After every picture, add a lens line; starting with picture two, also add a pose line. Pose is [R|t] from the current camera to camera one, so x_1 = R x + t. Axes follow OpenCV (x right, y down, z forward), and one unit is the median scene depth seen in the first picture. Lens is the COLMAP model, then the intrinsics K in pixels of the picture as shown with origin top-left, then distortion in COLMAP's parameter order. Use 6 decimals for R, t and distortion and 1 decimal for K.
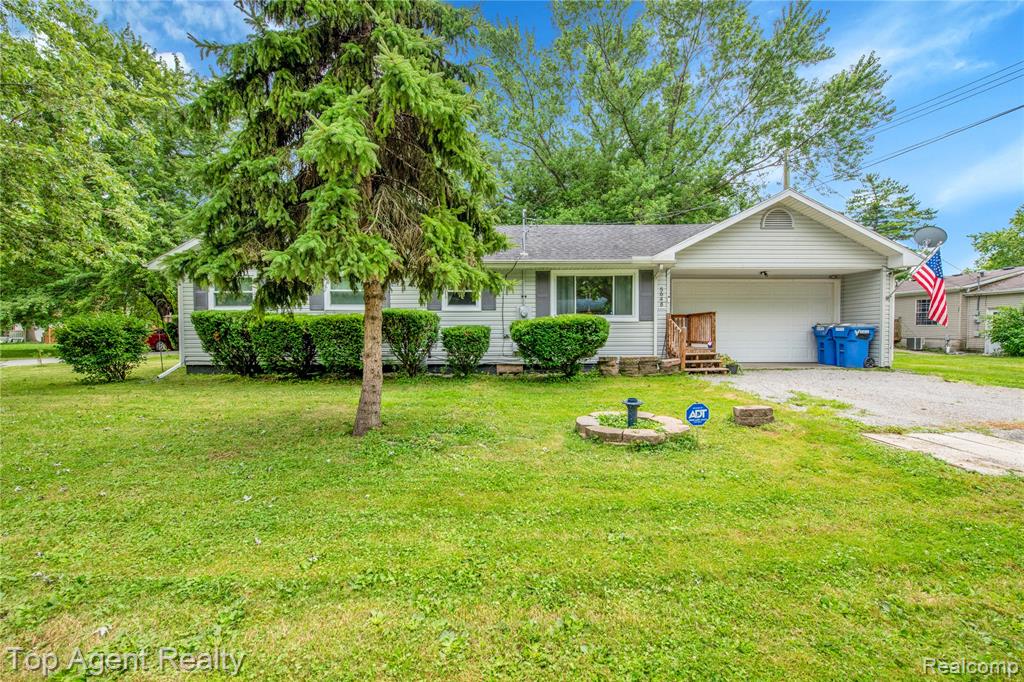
lens RADIAL K [[436.8, 0, 510.7], [0, 436.8, 337.7], [0, 0, 1]] dist [-0.016566, -0.000142]
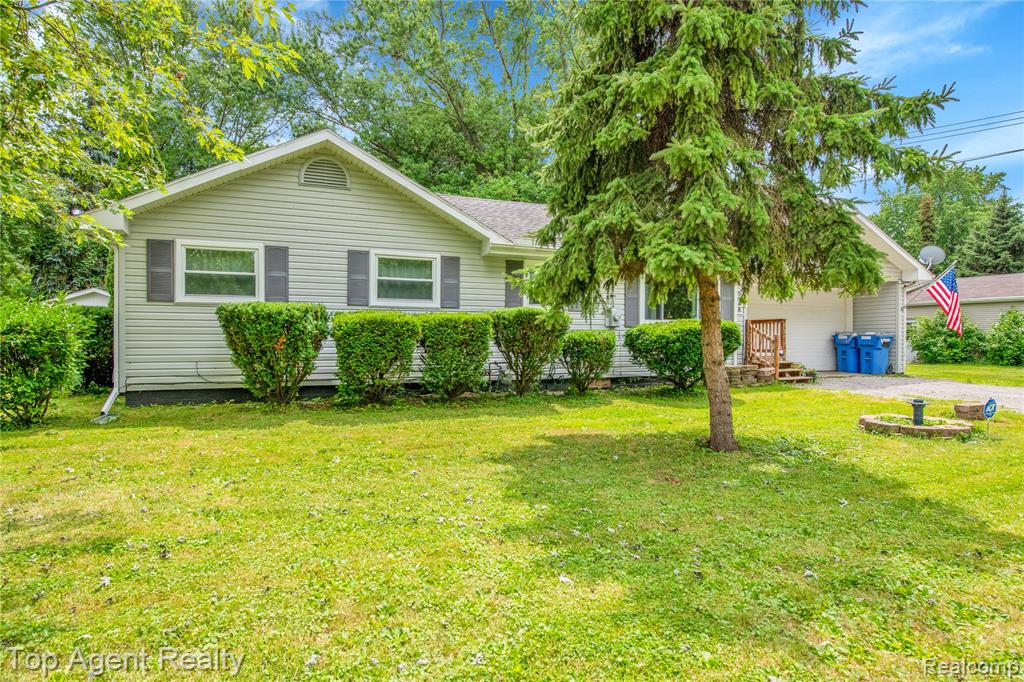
lens RADIAL K [[609.3, 0, 516.5], [0, 609.3, 341.1], [0, 0, 1]] dist [-0.007356, -0.001221]
pose [[0.910337, 0.003691, 0.413851, -0.620674], [0.001014, 0.999937, -0.011146, 0.004239], [-0.413866, 0.010566, 0.910277, 0.021897]]
